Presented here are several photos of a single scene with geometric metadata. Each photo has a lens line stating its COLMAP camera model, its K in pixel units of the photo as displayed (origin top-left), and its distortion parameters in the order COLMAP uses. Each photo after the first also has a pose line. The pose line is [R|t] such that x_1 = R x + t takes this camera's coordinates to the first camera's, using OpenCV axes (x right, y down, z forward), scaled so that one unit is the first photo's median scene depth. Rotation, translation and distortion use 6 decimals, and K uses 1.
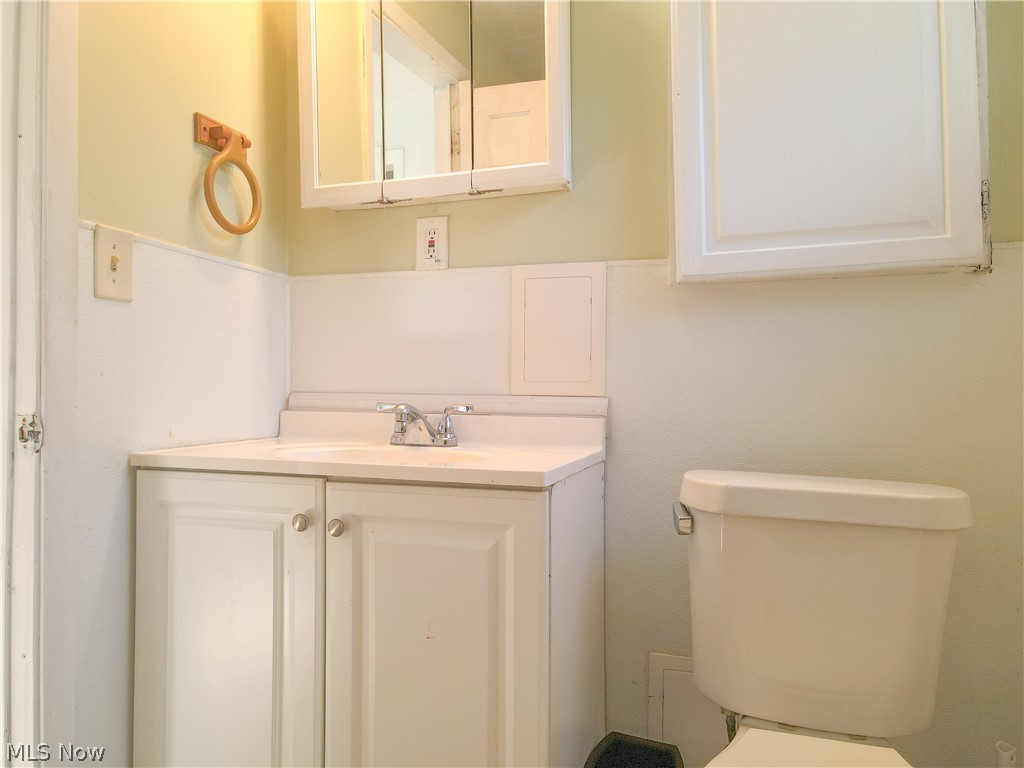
lens RADIAL K [[753.3, 0, 506.5], [0, 753.3, 383.8], [0, 0, 1]] dist [0.006171, 0.012326]
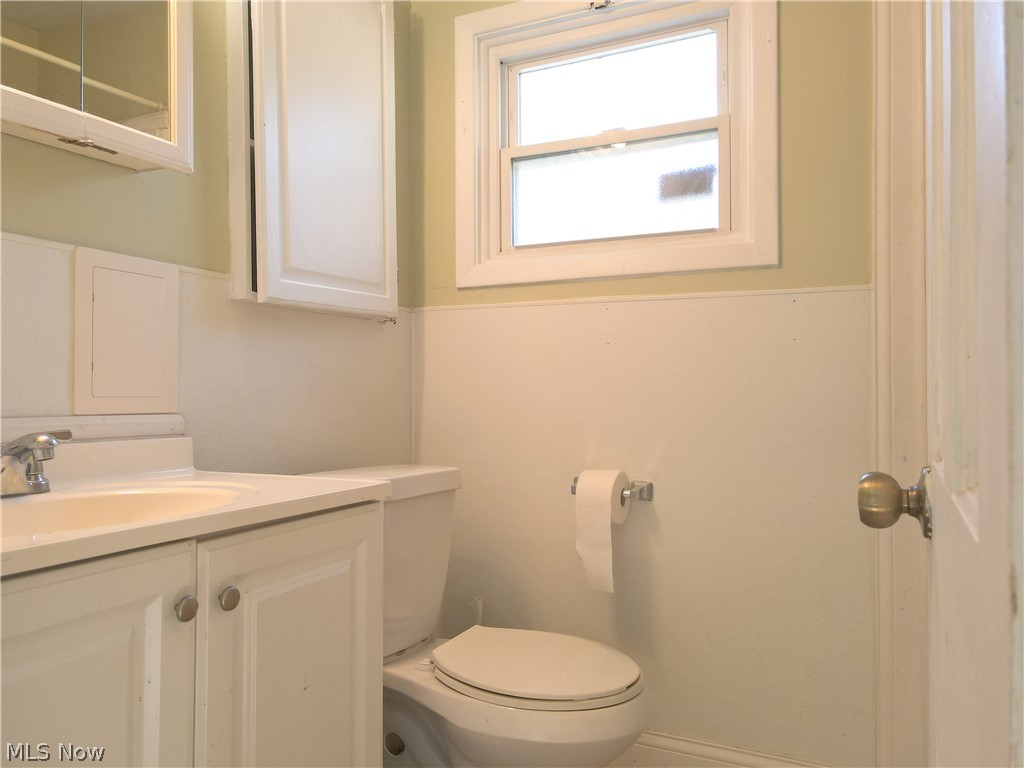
lens RADIAL K [[753.3, 0, 506.5], [0, 753.3, 383.8], [0, 0, 1]] dist [0.006171, 0.012326]
pose [[0.140895, 0.007729, 0.989994, -0.713637], [-0.006357, 0.999956, -0.006902, -0.014775], [-0.990004, -0.005321, 0.140937, 0.479156]]
